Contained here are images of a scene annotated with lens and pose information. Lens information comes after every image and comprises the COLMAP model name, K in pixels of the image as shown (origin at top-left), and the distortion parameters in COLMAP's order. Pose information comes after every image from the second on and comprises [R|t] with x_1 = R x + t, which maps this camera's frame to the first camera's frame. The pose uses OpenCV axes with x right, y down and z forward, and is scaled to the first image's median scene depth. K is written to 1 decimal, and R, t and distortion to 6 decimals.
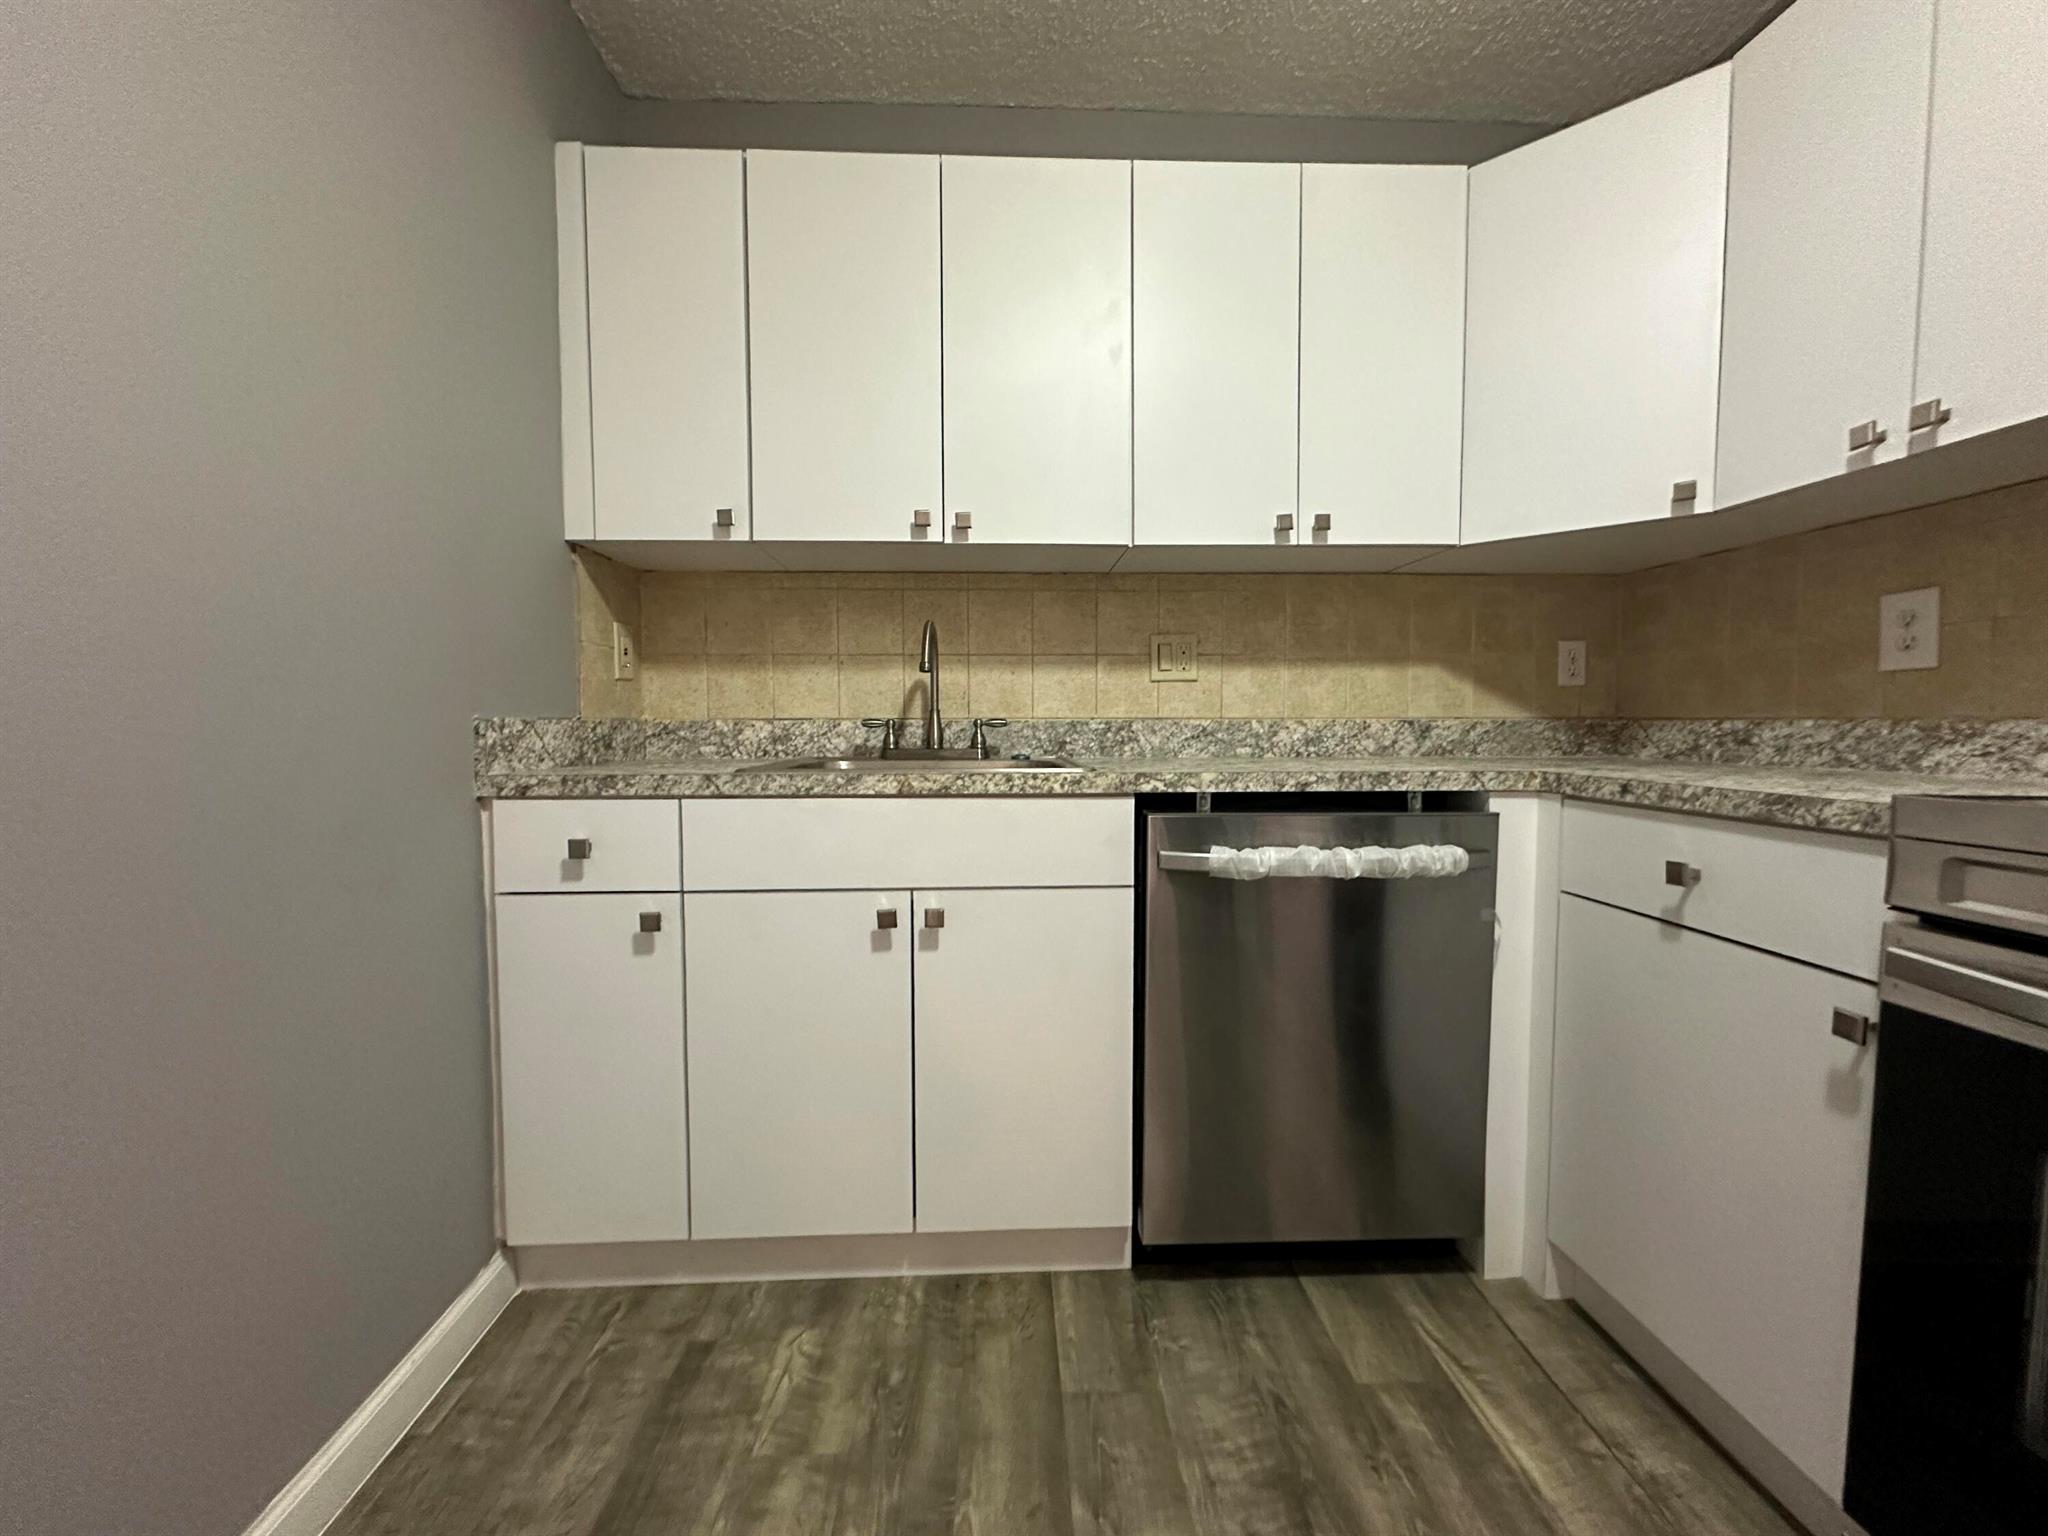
lens RADIAL K [[817.1, 0, 1022.4], [0, 817.1, 764.8], [0, 0, 1]] dist [-0.001029, 0.000134]
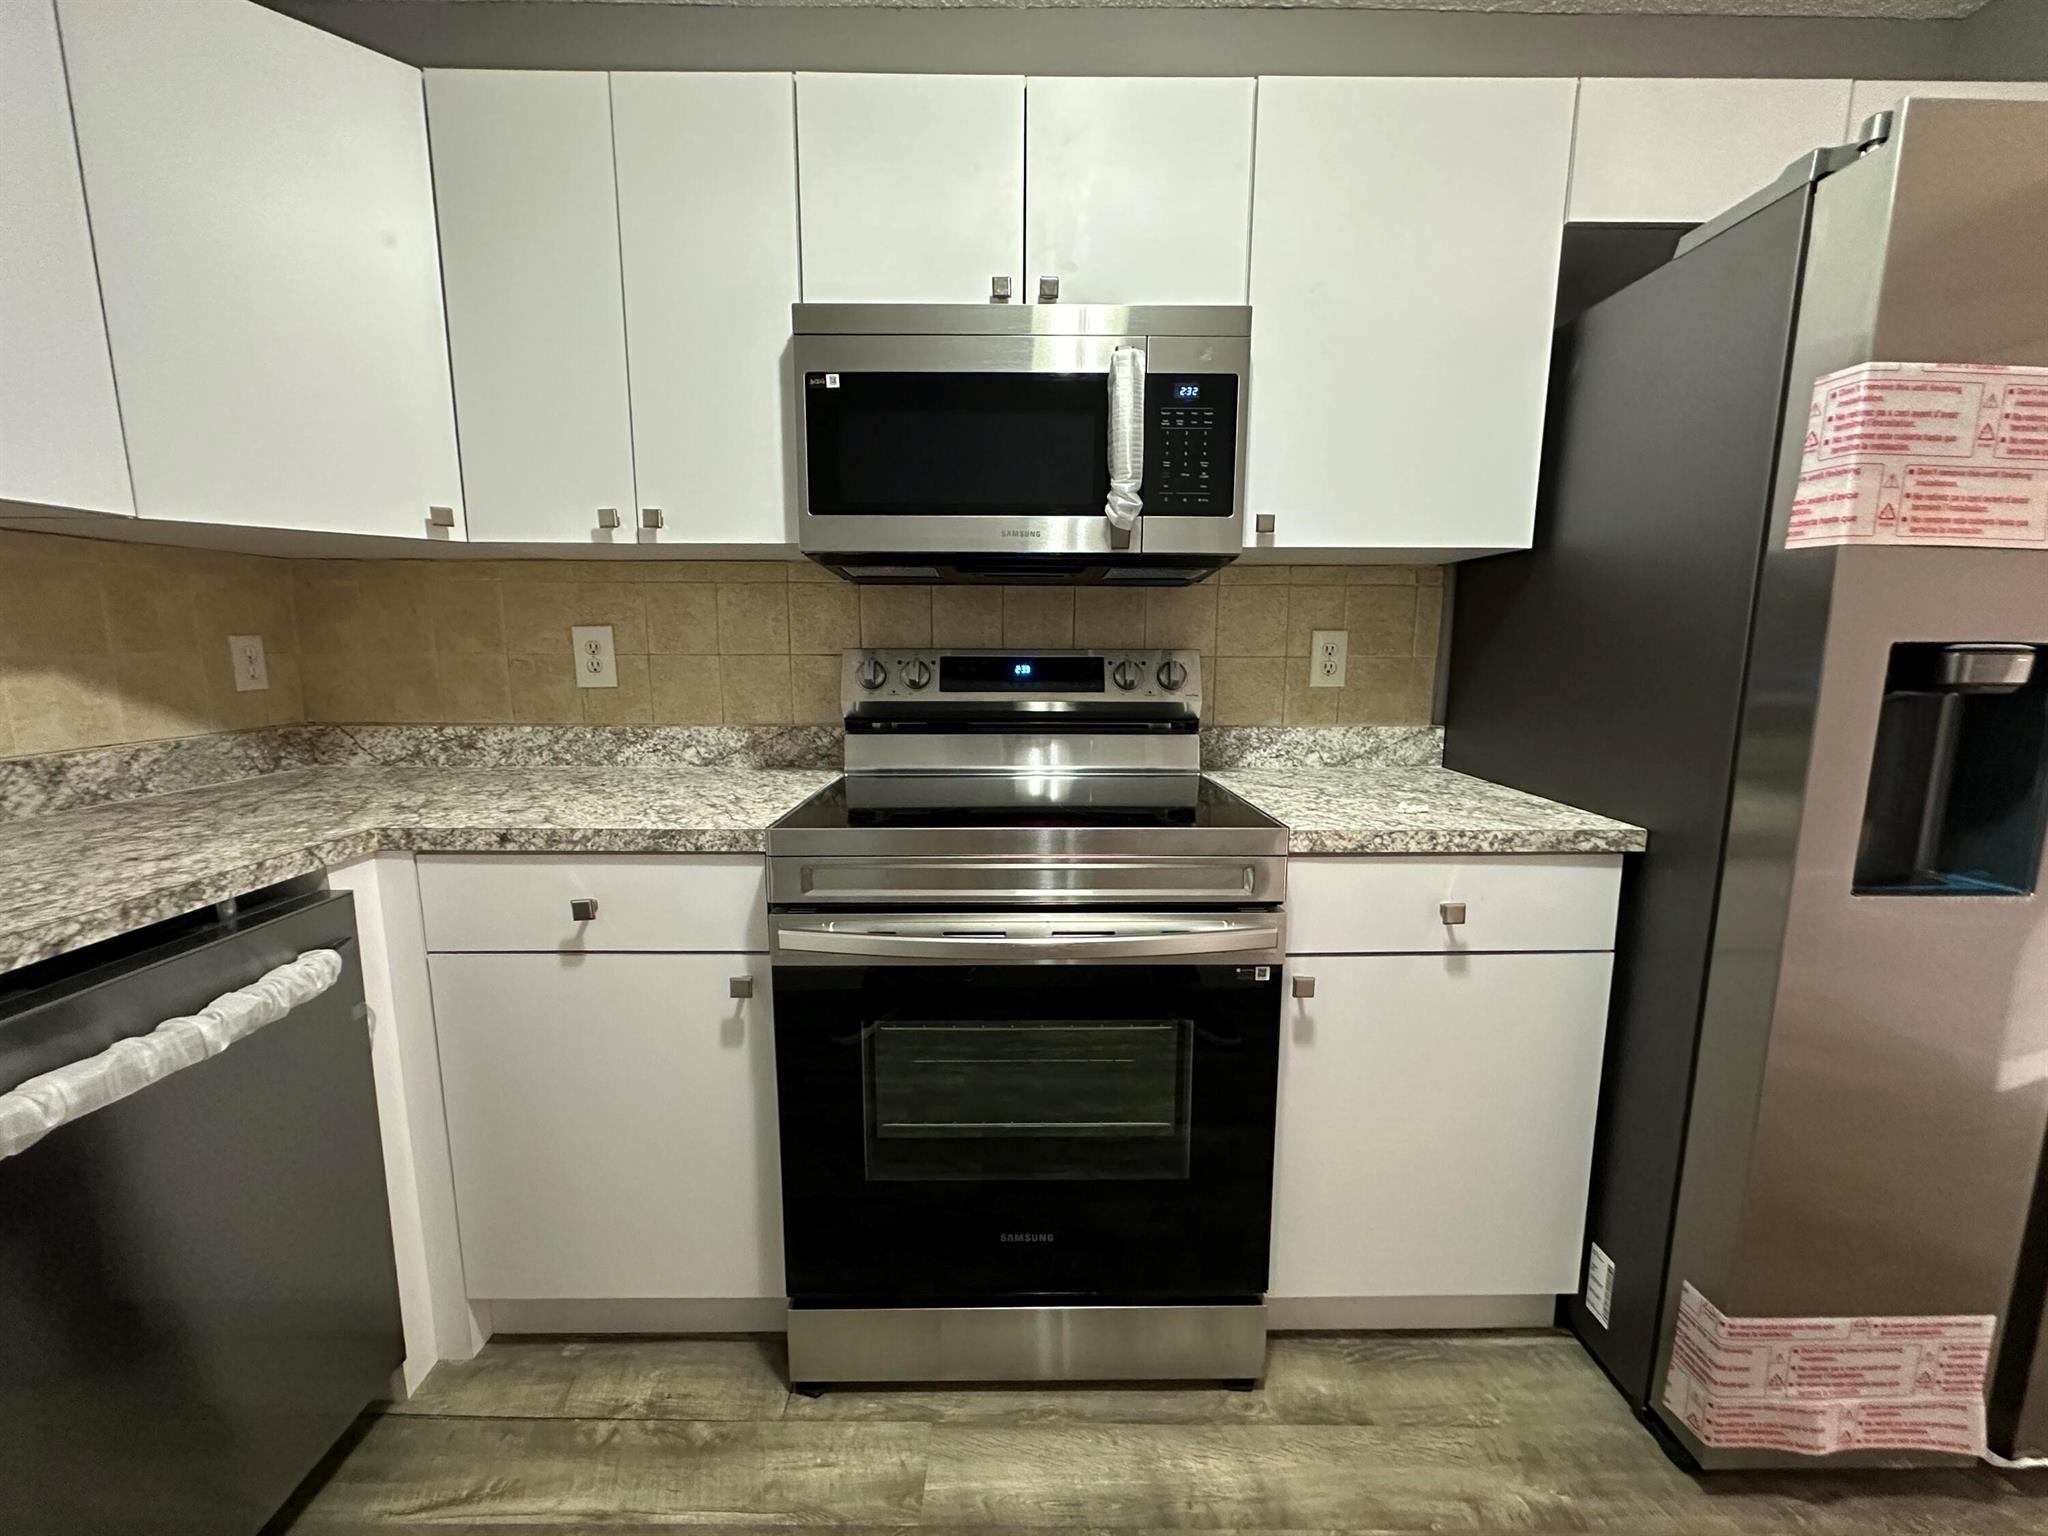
lens RADIAL K [[817.1, 0, 1023.5], [0, 817.1, 766.8], [0, 0, 1]] dist [-0.001029, 0.000134]
pose [[0.035025, -0.153014, 0.987603, -0.191821], [0.051351, 0.987180, 0.151127, -0.156209], [-0.998066, 0.045422, 0.042433, 0.282259]]
